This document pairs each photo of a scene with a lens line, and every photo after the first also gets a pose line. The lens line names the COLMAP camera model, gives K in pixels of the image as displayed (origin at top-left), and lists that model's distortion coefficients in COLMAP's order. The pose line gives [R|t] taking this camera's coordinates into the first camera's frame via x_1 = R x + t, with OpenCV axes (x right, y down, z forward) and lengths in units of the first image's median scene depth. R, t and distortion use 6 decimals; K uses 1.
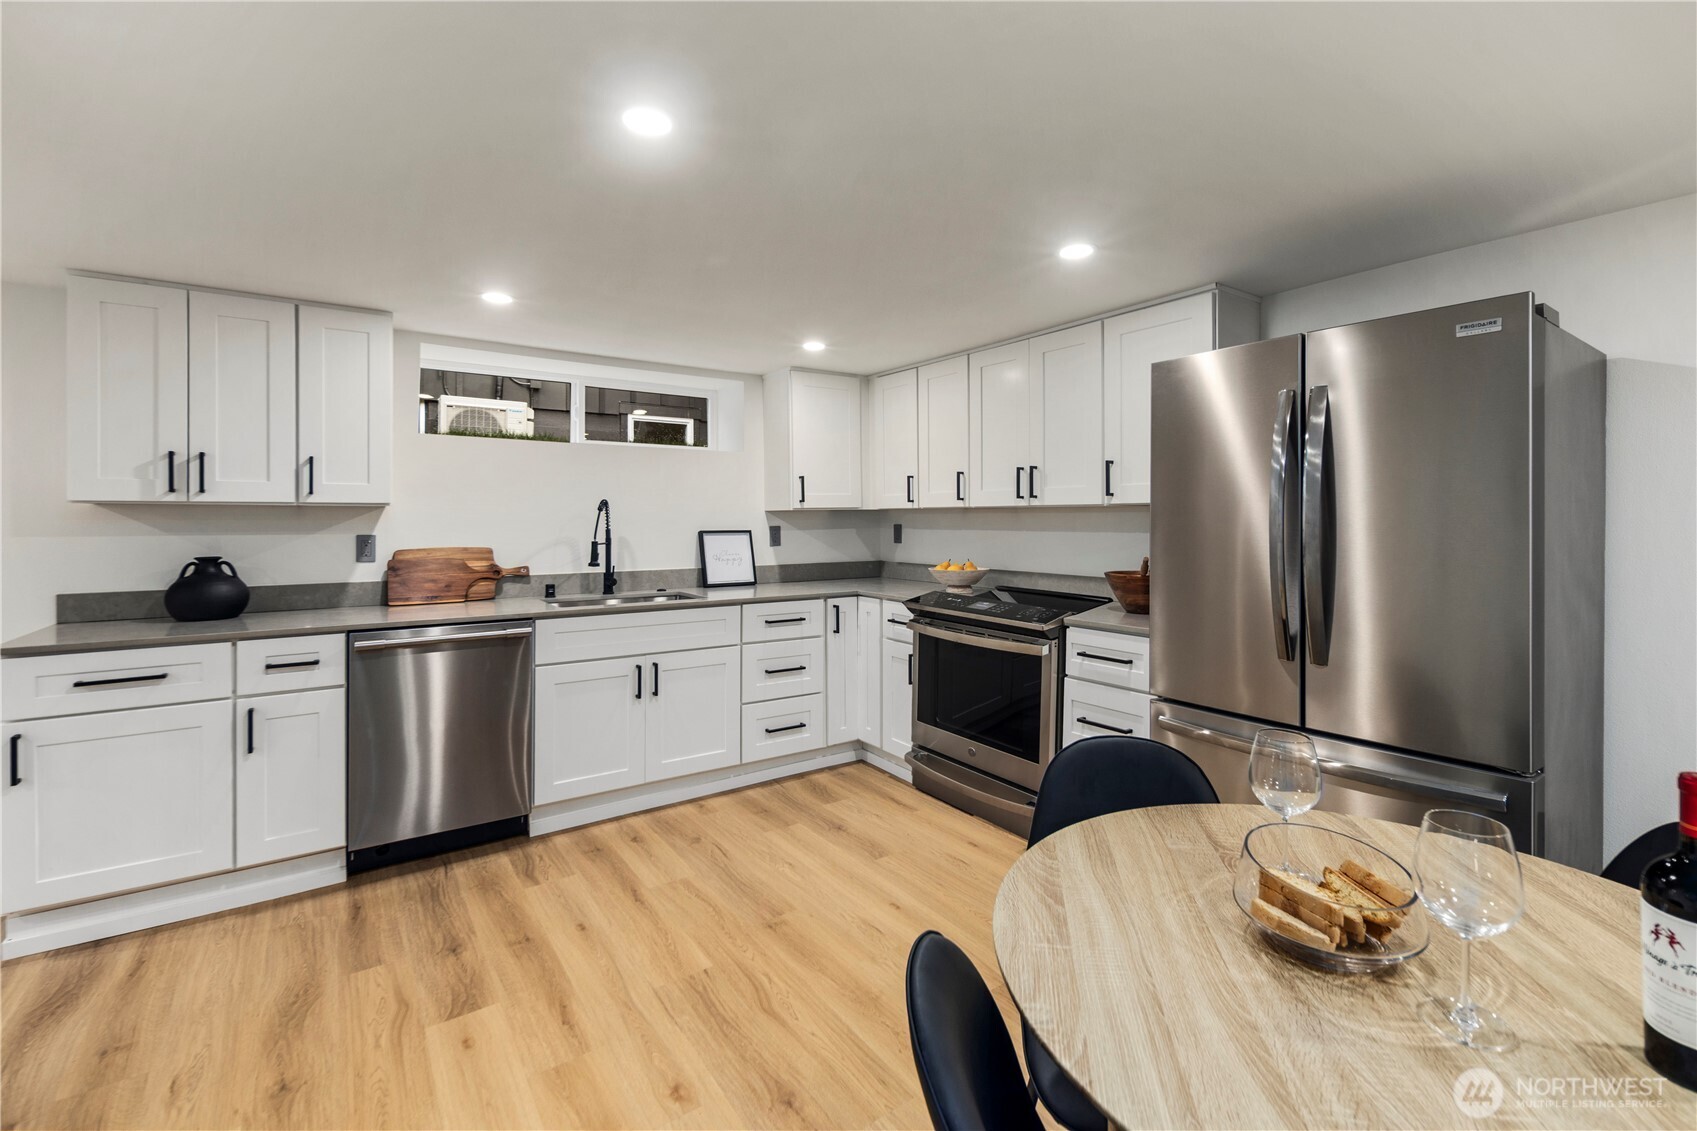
lens RADIAL K [[736.5, 0, 852.9], [0, 736.5, 525.6], [0, 0, 1]] dist [-0.000859, -0.000348]
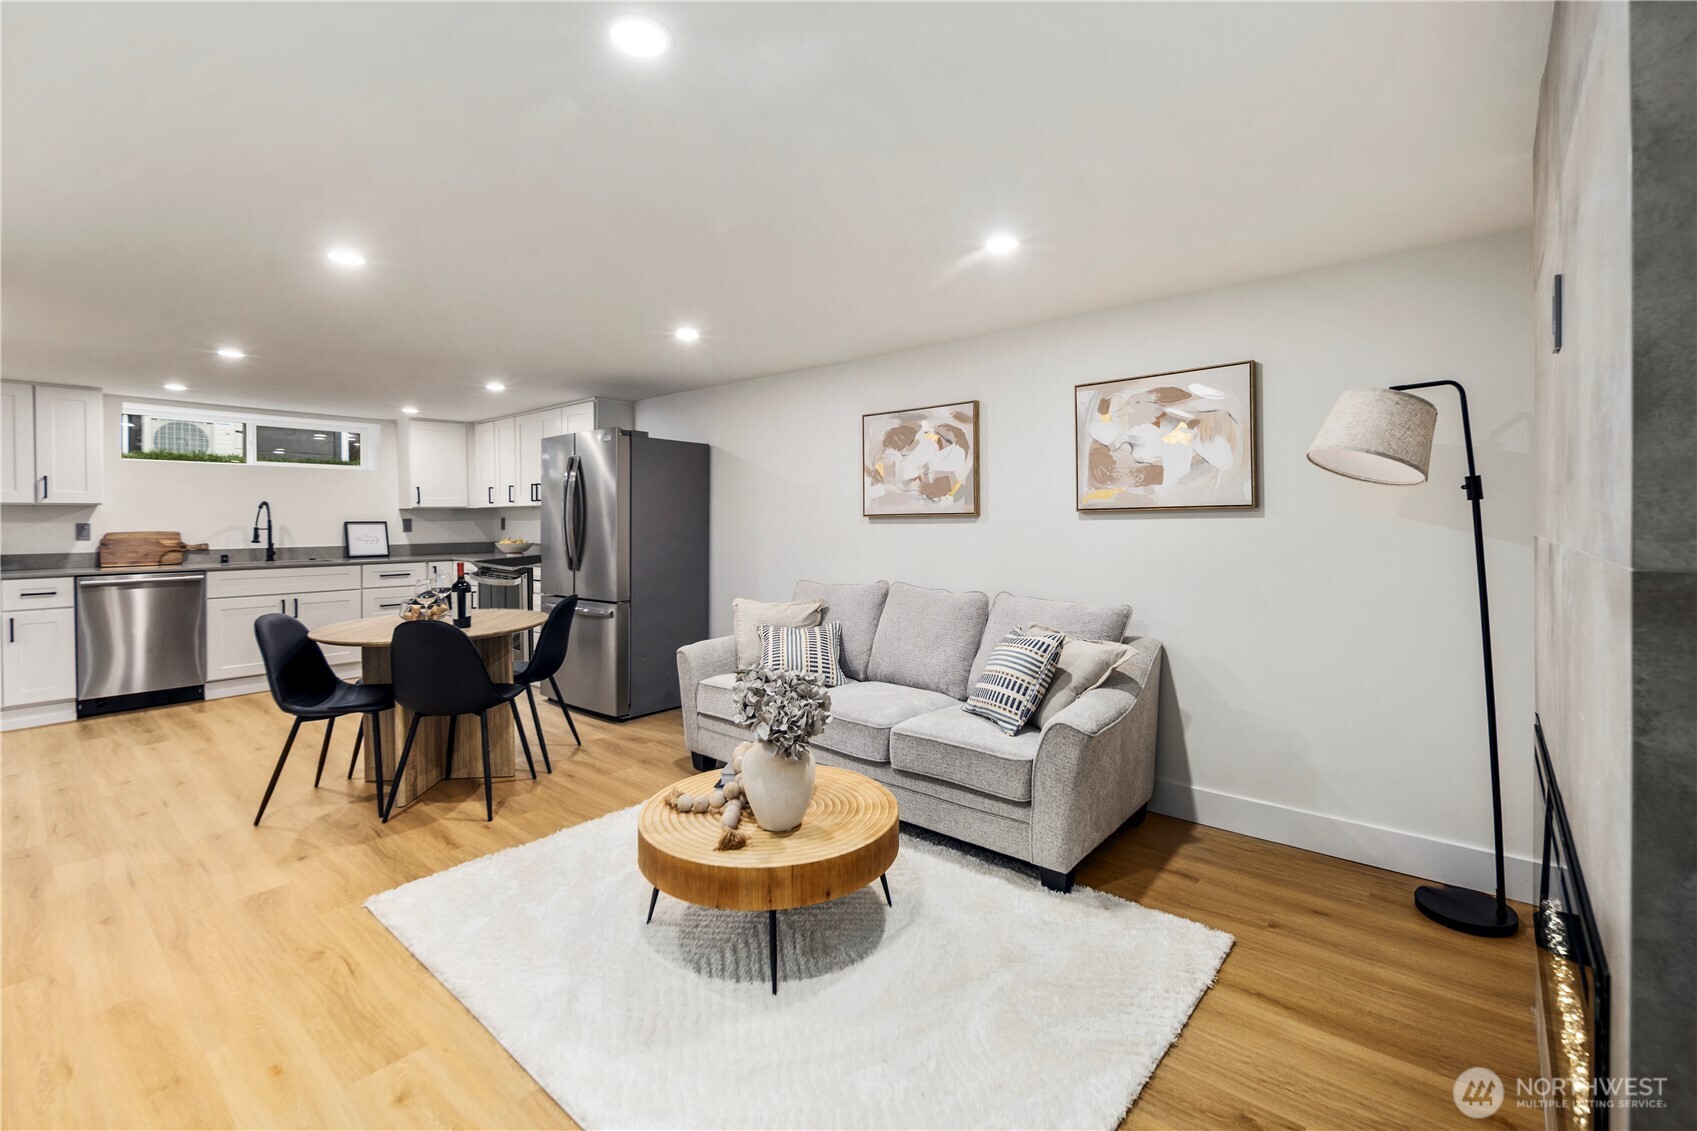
lens RADIAL K [[738.7, 0, 870.8], [0, 738.7, 533.8], [0, 0, 1]] dist [0.000916, -0.003551]
pose [[0.966010, -0.009334, 0.258336, 0.555671], [0.007433, 0.999938, 0.008335, 0.033526], [-0.258398, -0.006132, 0.966019, -0.948506]]
